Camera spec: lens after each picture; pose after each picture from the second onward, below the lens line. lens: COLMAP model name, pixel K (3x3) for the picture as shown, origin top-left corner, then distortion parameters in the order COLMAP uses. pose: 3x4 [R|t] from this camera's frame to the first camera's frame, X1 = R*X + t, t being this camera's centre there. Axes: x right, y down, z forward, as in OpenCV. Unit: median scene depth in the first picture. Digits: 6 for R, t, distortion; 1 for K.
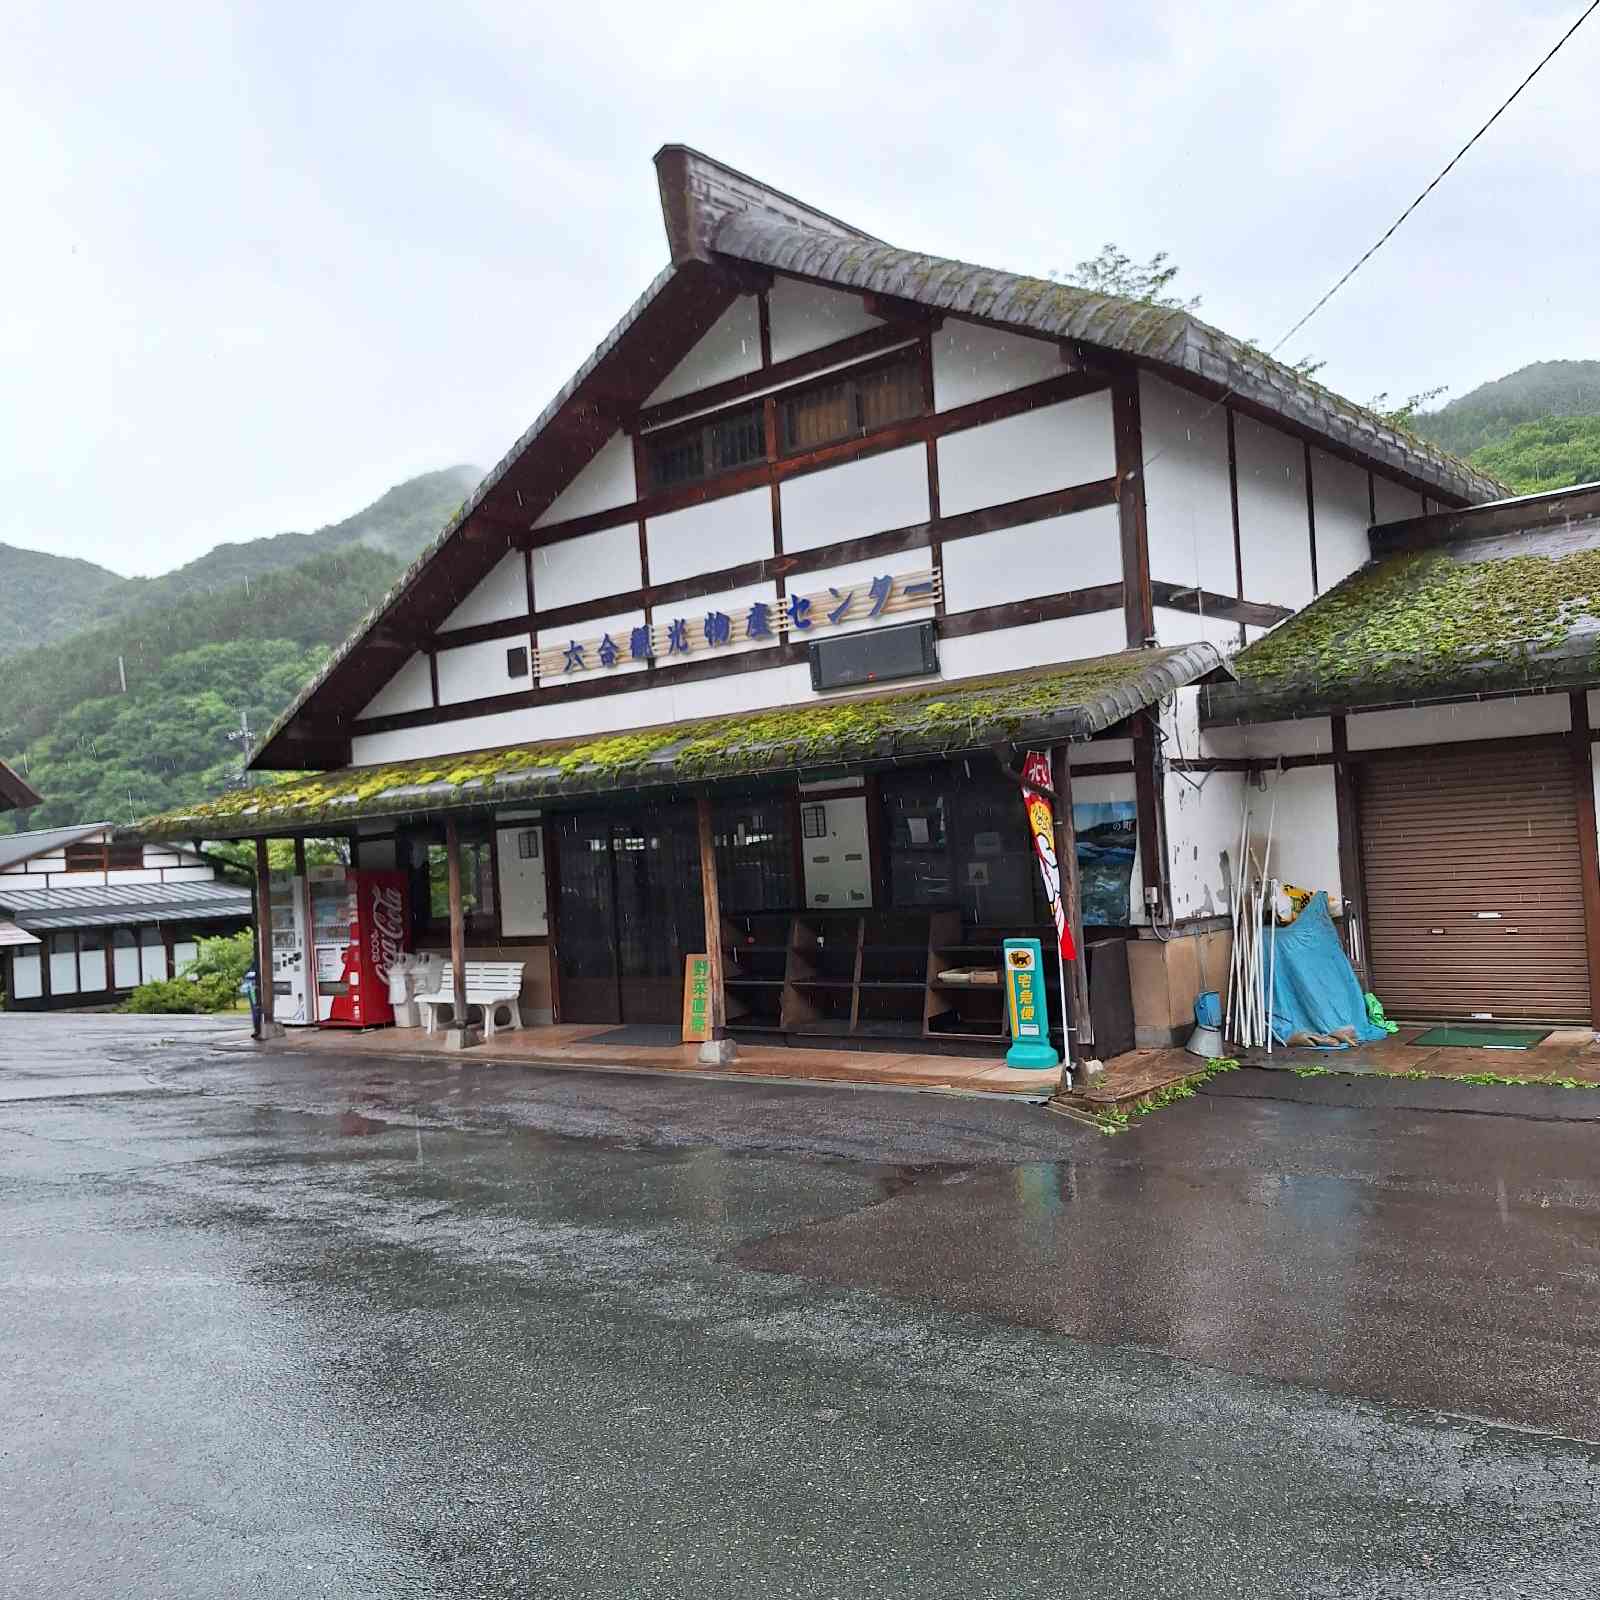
lens RADIAL K [[1461.0, 0, 804.6], [0, 1461.0, 836.2], [0, 0, 1]] dist [0.112444, -0.000106]
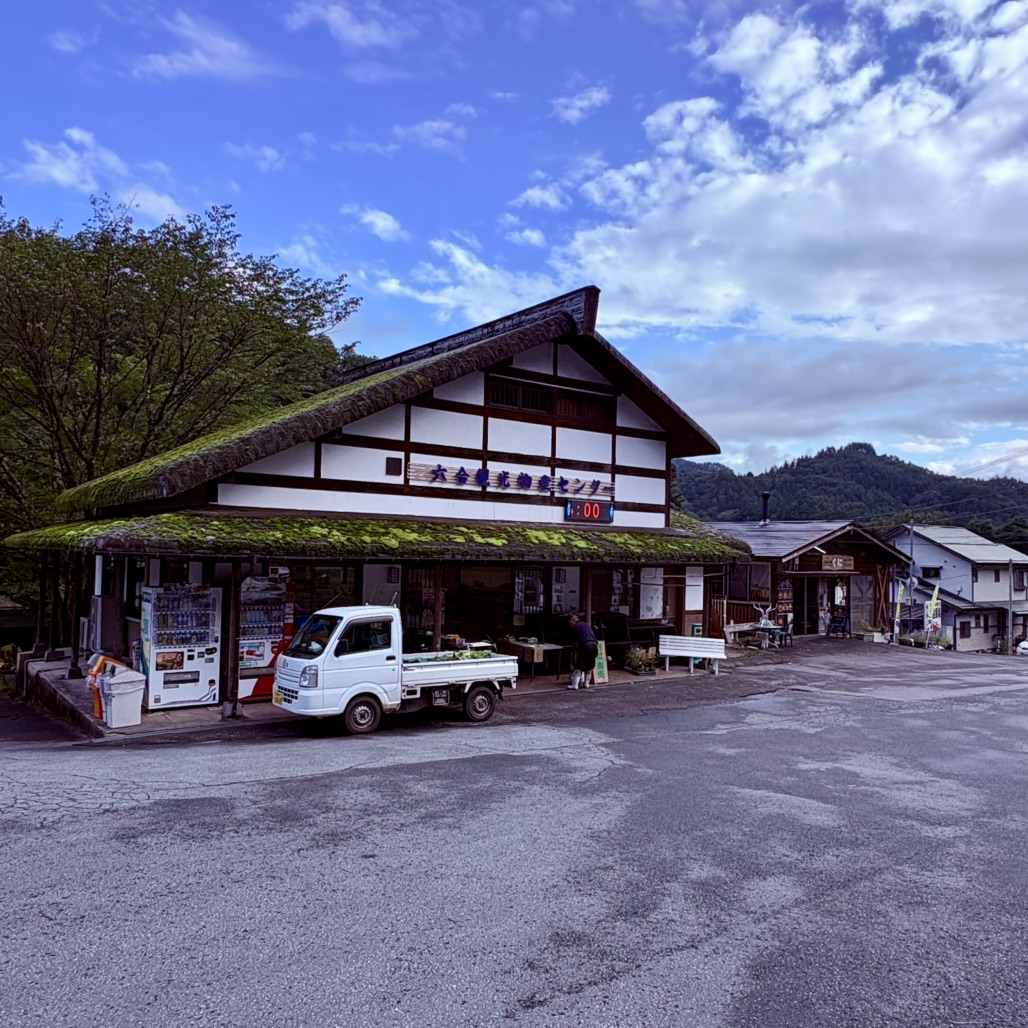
lens RADIAL K [[824.2, 0, 507.8], [0, 824.2, 524.0], [0, 0, 1]] dist [0.001231, -0.001664]
pose [[0.239882, 0.096150, 0.966029, -1.216468], [-0.055239, 0.994823, -0.085299, 0.023699], [-0.969229, -0.032901, 0.243952, 0.726929]]
